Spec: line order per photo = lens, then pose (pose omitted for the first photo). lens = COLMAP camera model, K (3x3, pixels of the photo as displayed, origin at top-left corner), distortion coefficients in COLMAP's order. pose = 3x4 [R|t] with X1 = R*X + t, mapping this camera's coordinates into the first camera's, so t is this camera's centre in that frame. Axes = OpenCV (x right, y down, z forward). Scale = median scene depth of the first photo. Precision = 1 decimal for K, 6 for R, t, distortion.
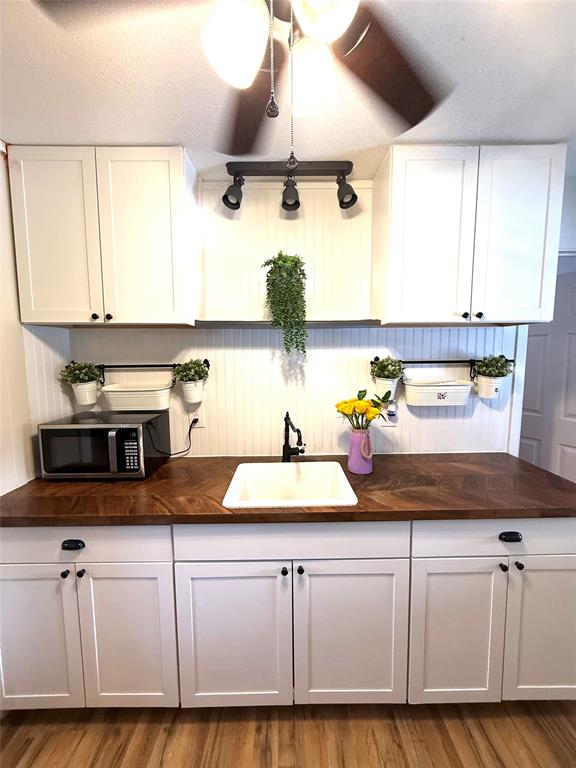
lens RADIAL K [[305.9, 0, 285.5], [0, 305.9, 382.3], [0, 0, 1]] dist [-0.000800, 0.000017]
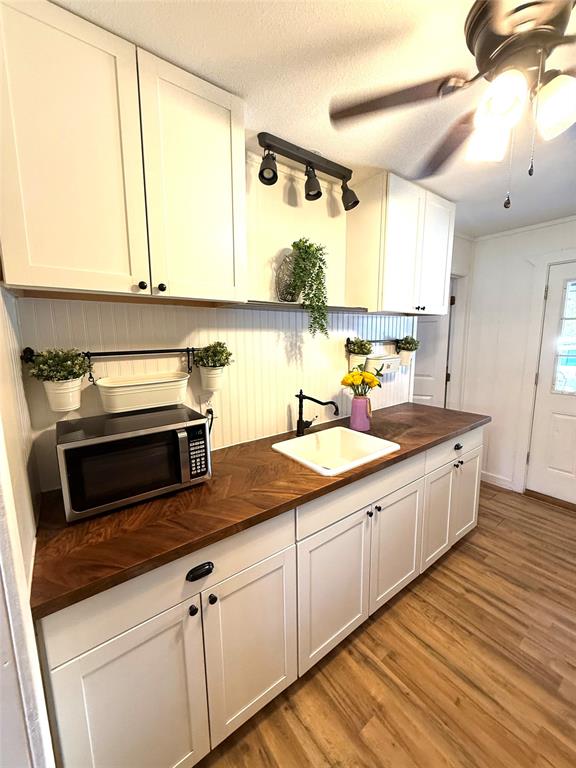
lens RADIAL K [[305.9, 0, 289.9], [0, 305.9, 382.4], [0, 0, 1]] dist [-0.000800, 0.000017]
pose [[0.806958, -0.093086, 0.583226, -0.770518], [0.061484, 0.995376, 0.073796, -0.012368], [-0.587399, -0.023691, 0.808951, 0.175409]]
